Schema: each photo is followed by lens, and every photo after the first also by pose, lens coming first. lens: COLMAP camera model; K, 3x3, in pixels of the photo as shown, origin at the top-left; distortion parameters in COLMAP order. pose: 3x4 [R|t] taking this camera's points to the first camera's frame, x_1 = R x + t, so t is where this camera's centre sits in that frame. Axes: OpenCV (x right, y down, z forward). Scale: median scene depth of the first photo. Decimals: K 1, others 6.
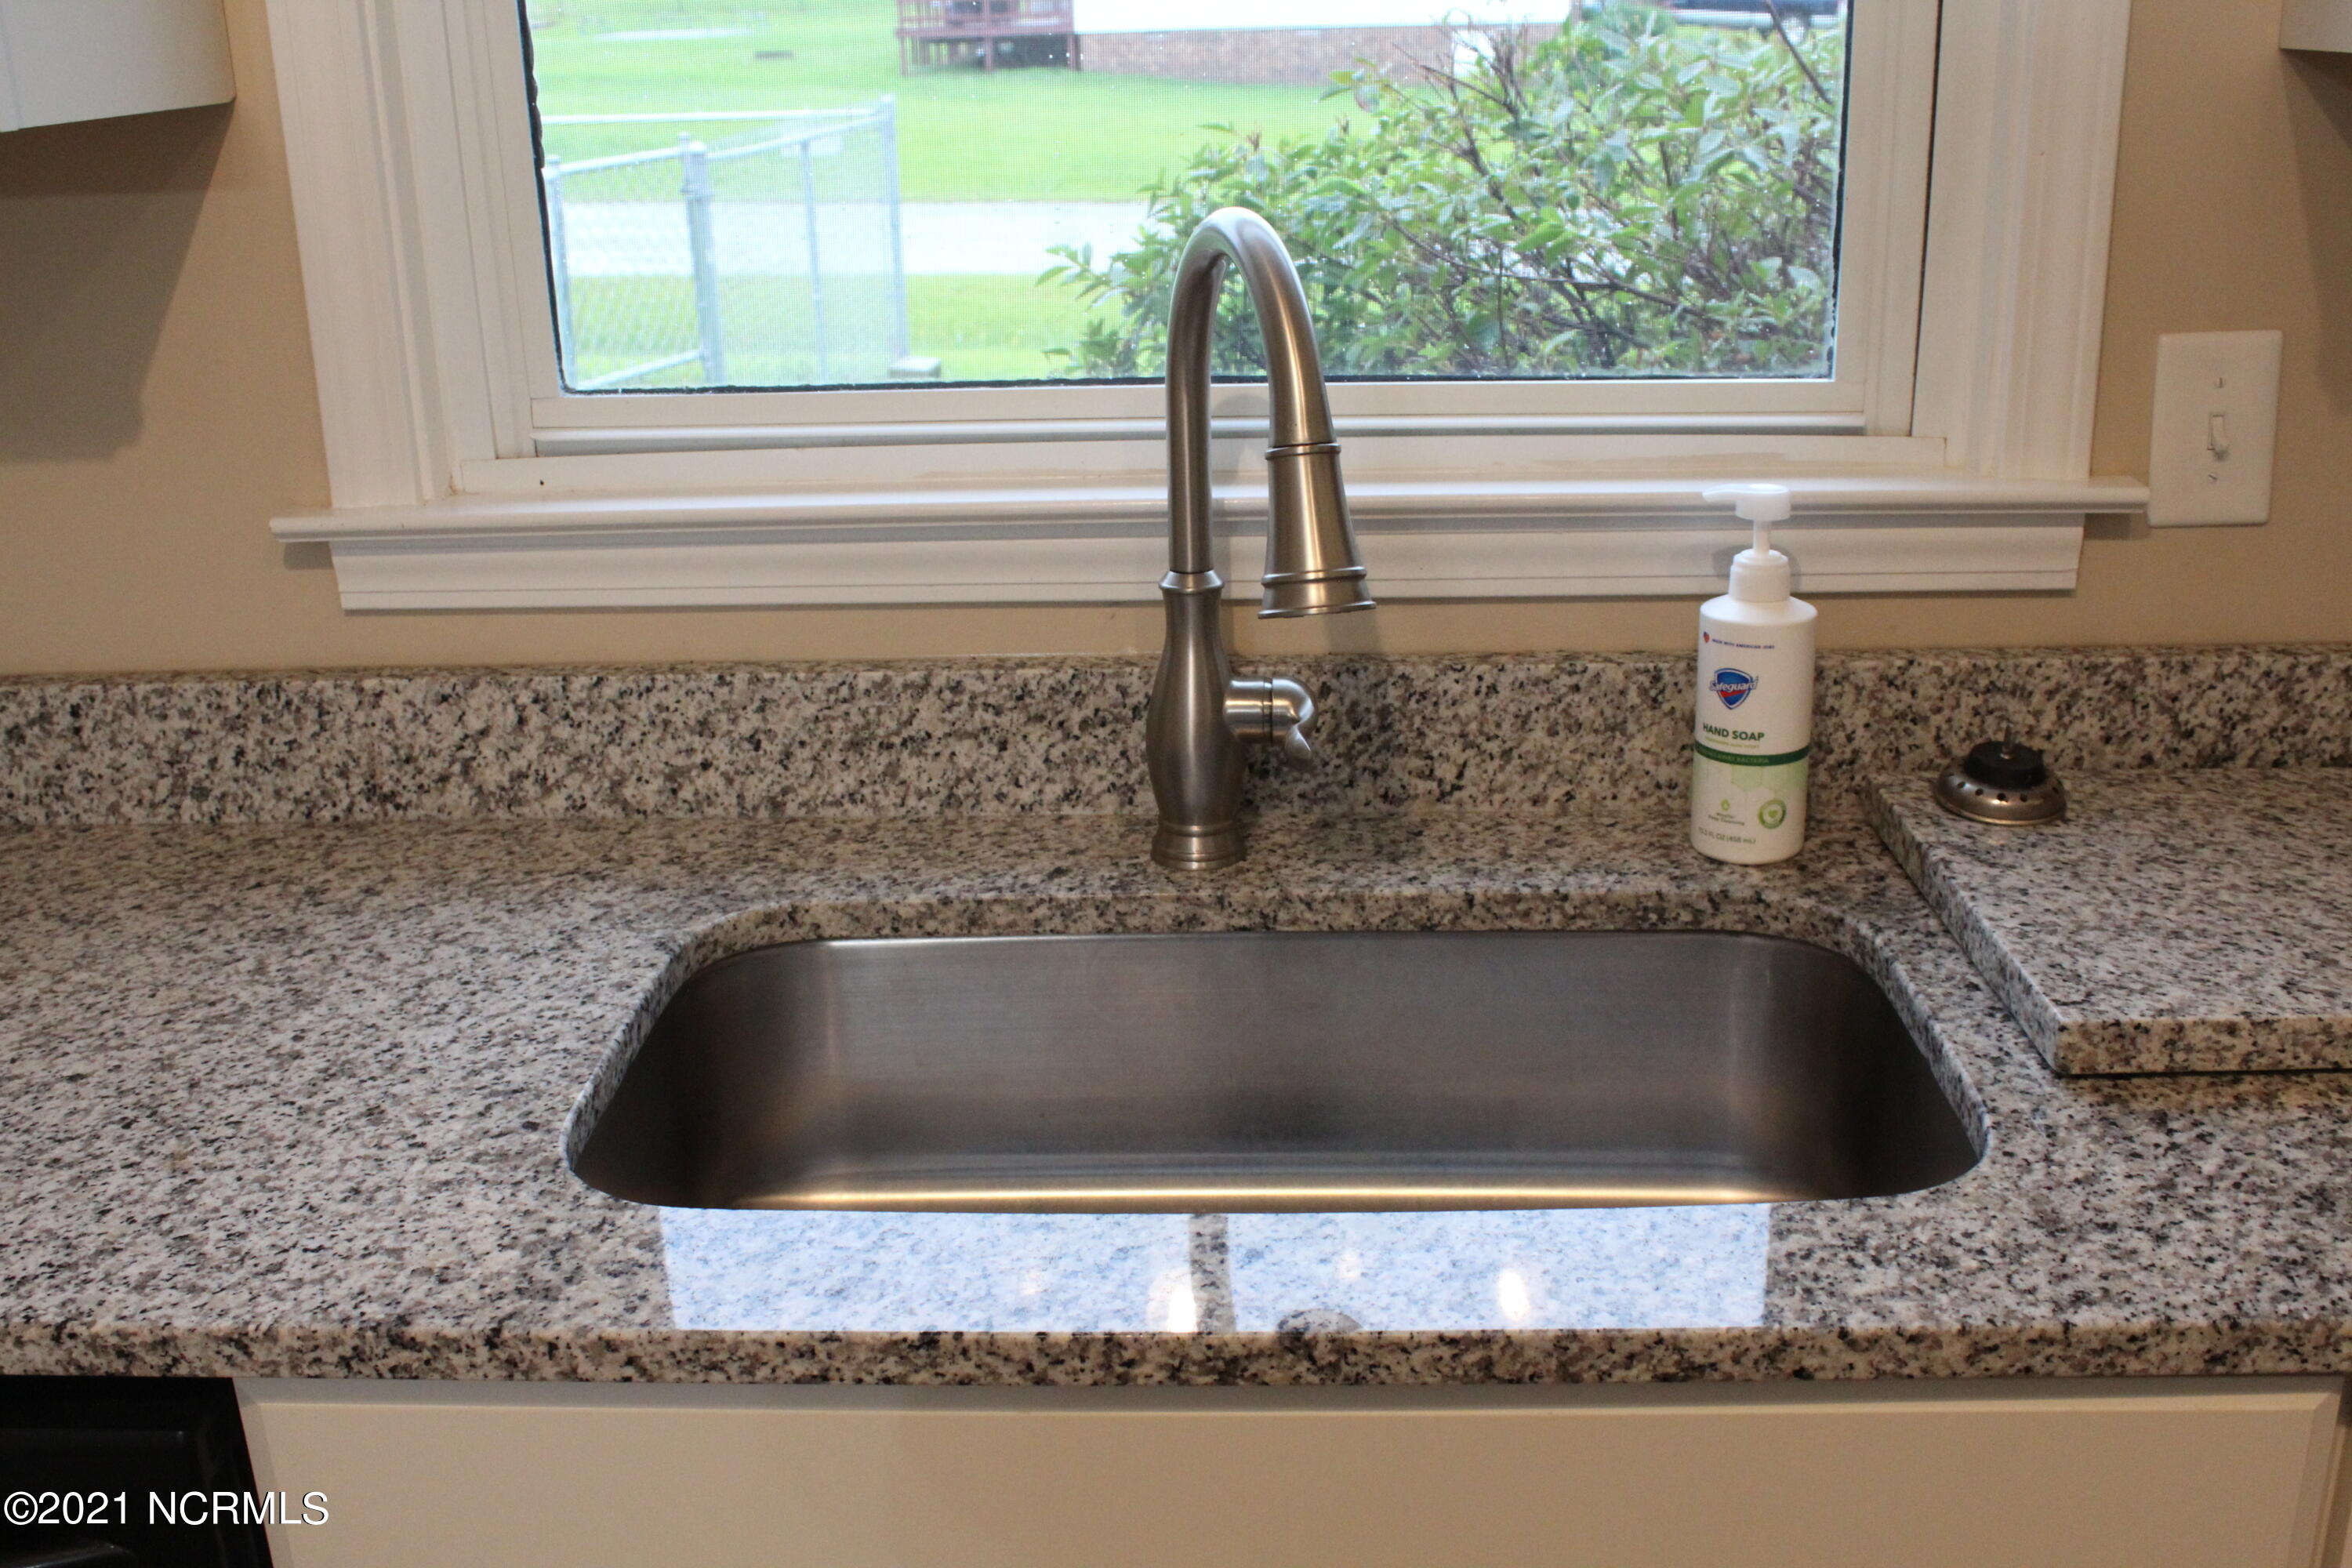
lens RADIAL K [[2382.8, 0, 1176.0], [0, 2382.8, 784.0], [0, 0, 1]] dist [-0.179339, 0.273875]
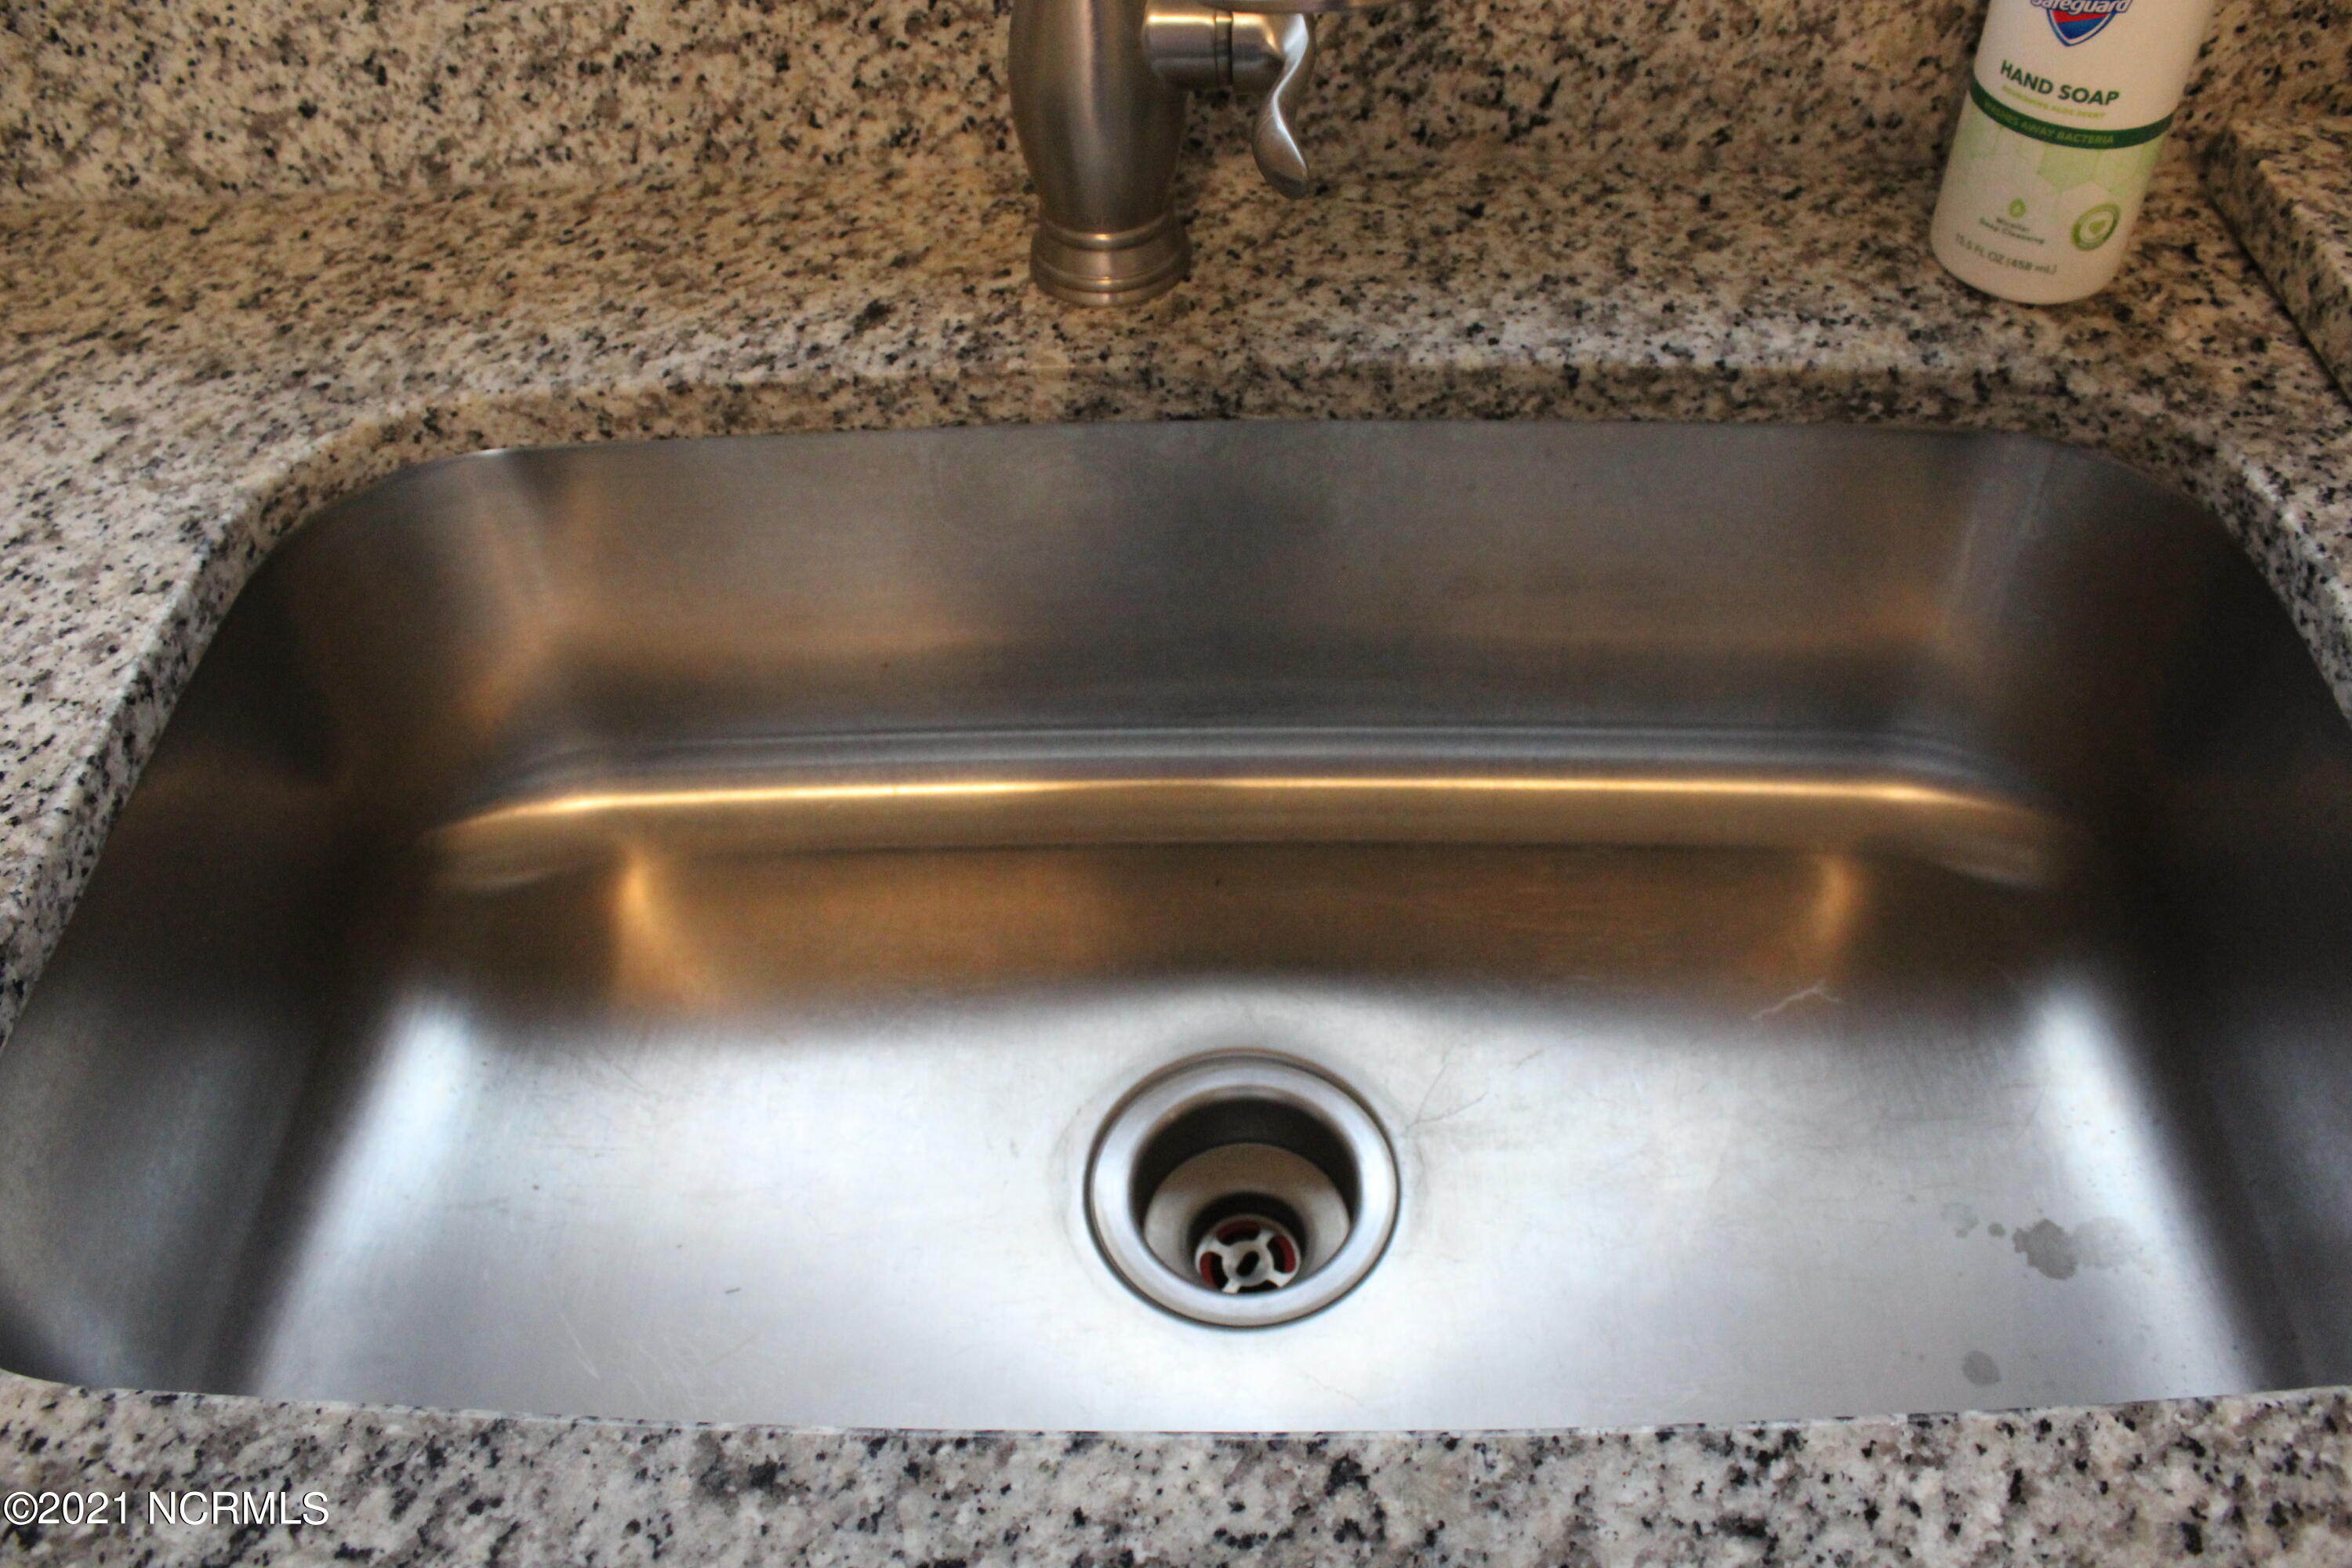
lens RADIAL K [[1917.4, 0, 1190.8], [0, 1917.4, 785.6], [0, 0, 1]] dist [-0.174311, 0.146408]
pose [[0.999748, -0.021074, 0.007682, 0.022576], [0.014601, 0.871411, 0.490337, -0.086451], [-0.017028, -0.490101, 0.871499, 0.508376]]
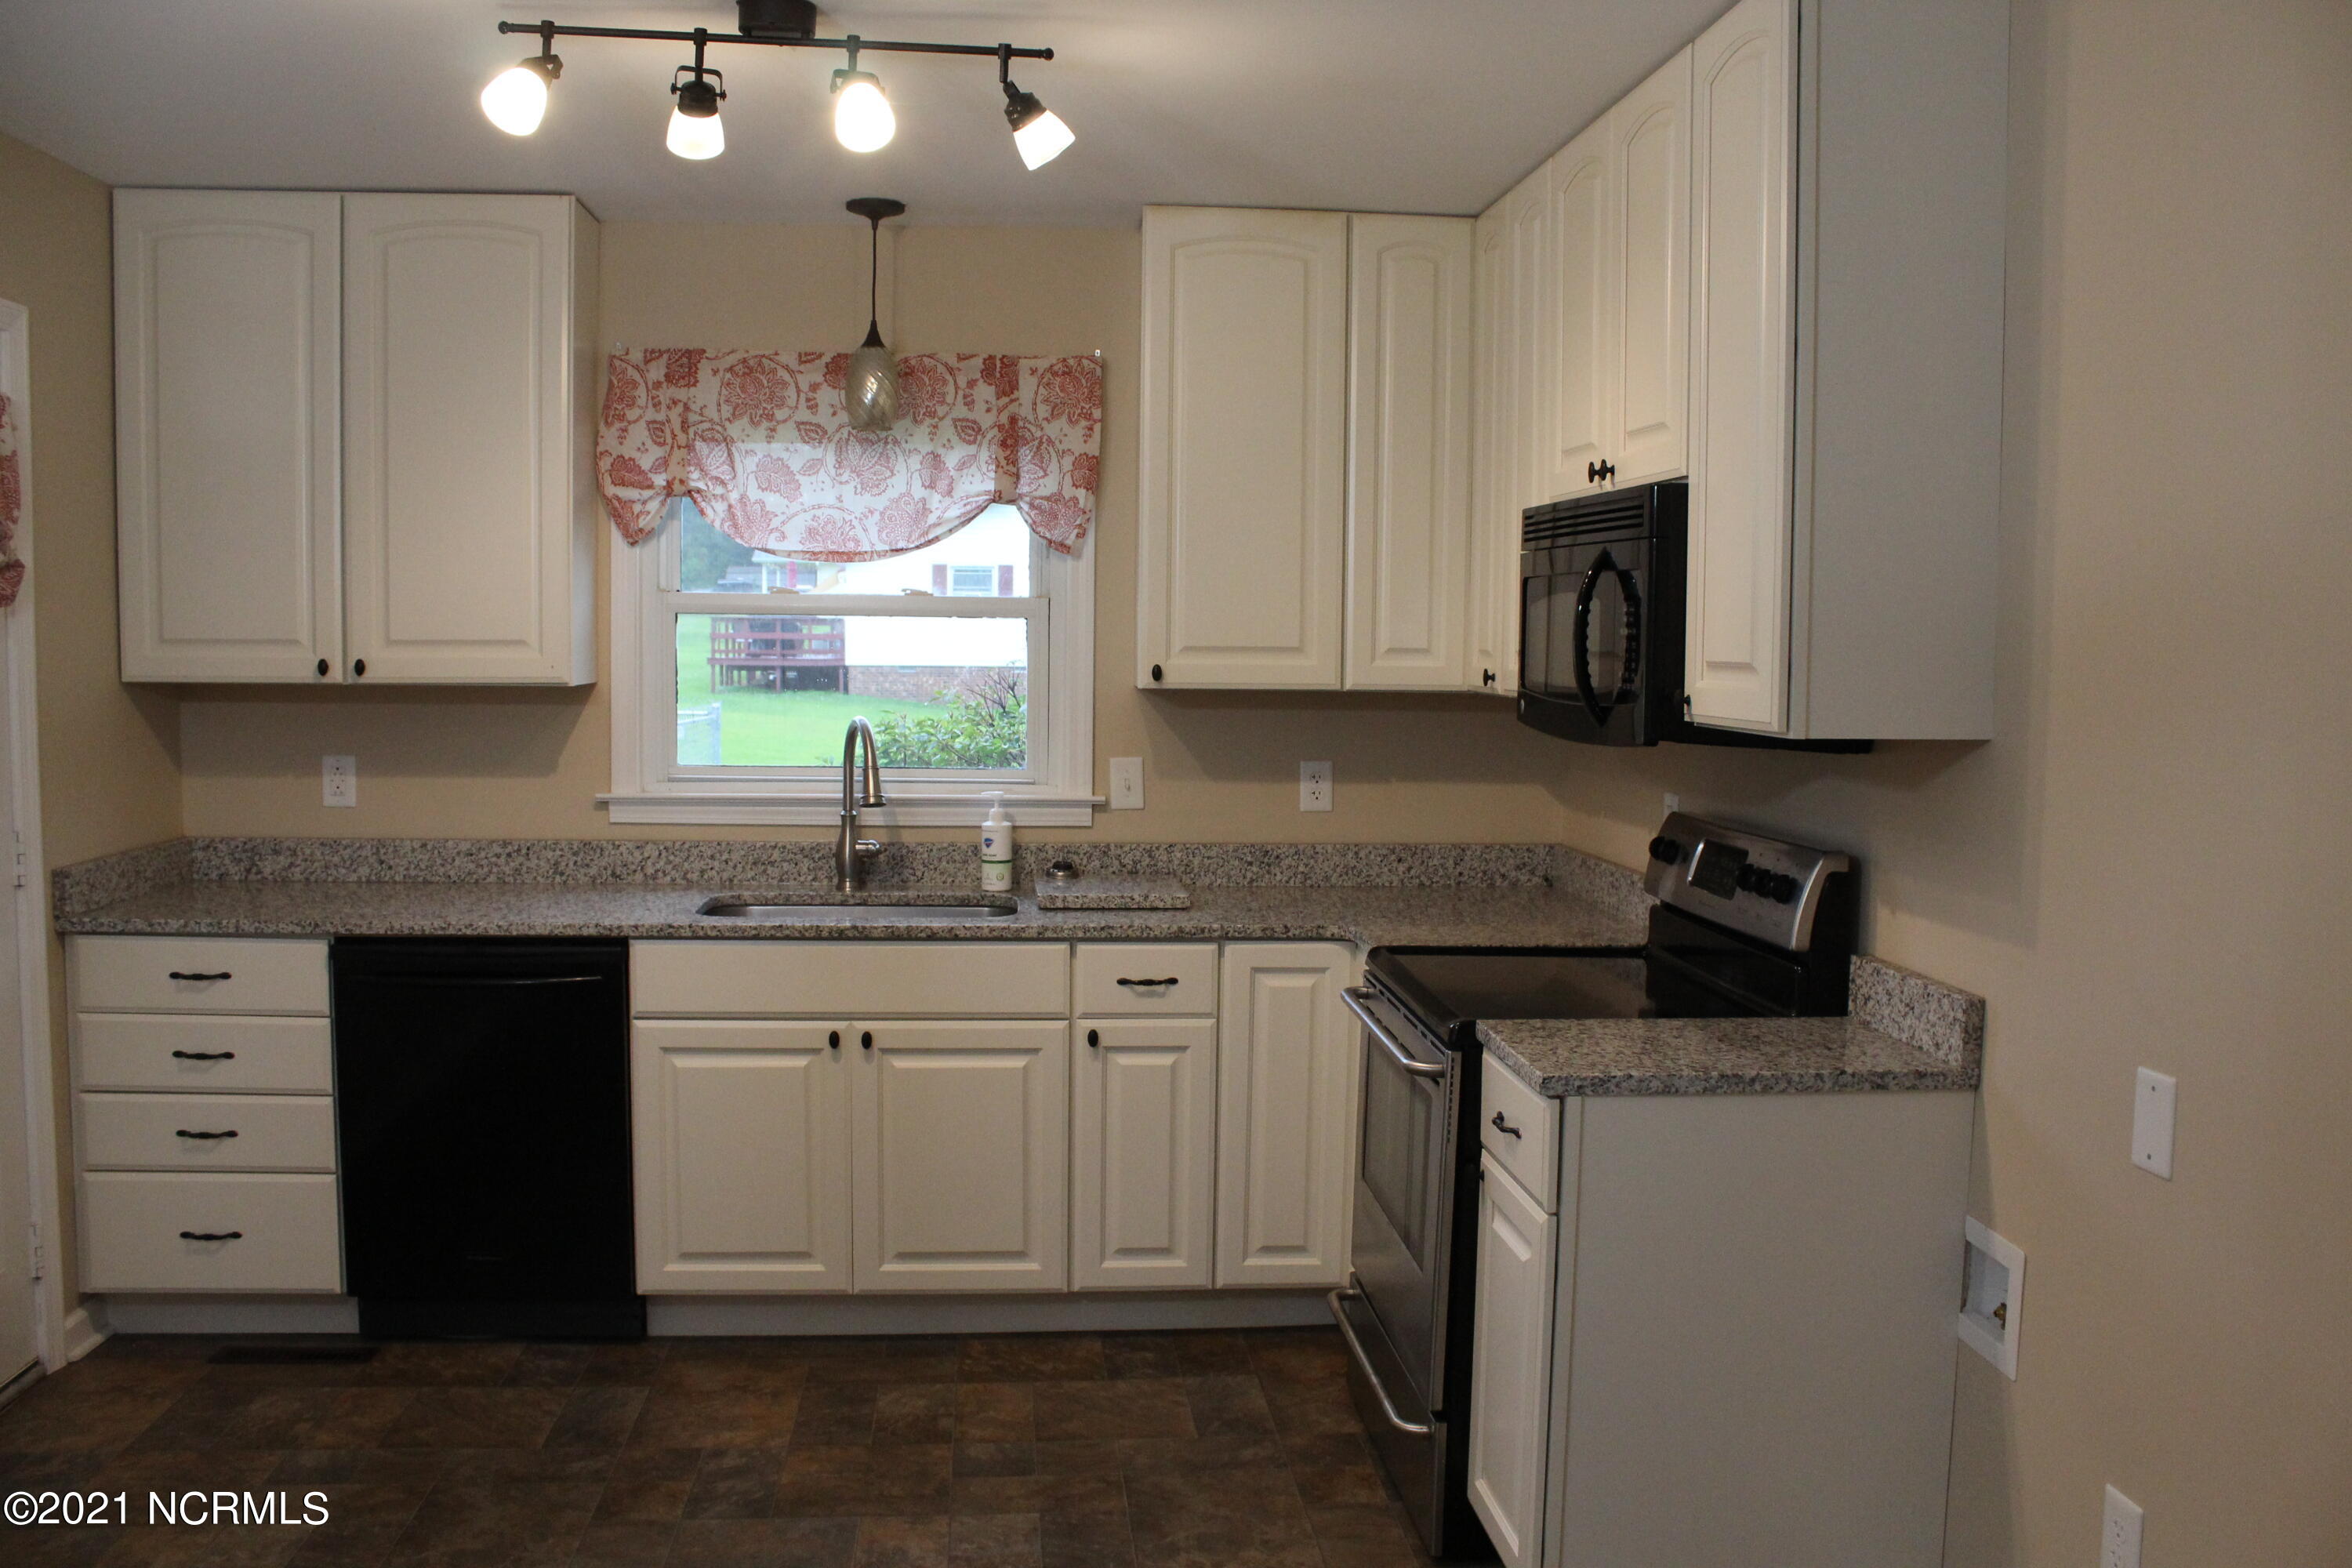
lens RADIAL K [[1917.4, 0, 1190.8], [0, 1917.4, 785.6], [0, 0, 1]] dist [-0.174311, 0.146408]
pose [[0.989886, 0.027649, 0.139146, 0.116056], [0.007768, 0.968789, -0.247766, 0.594863], [-0.141654, 0.246341, 0.958776, -1.903243]]
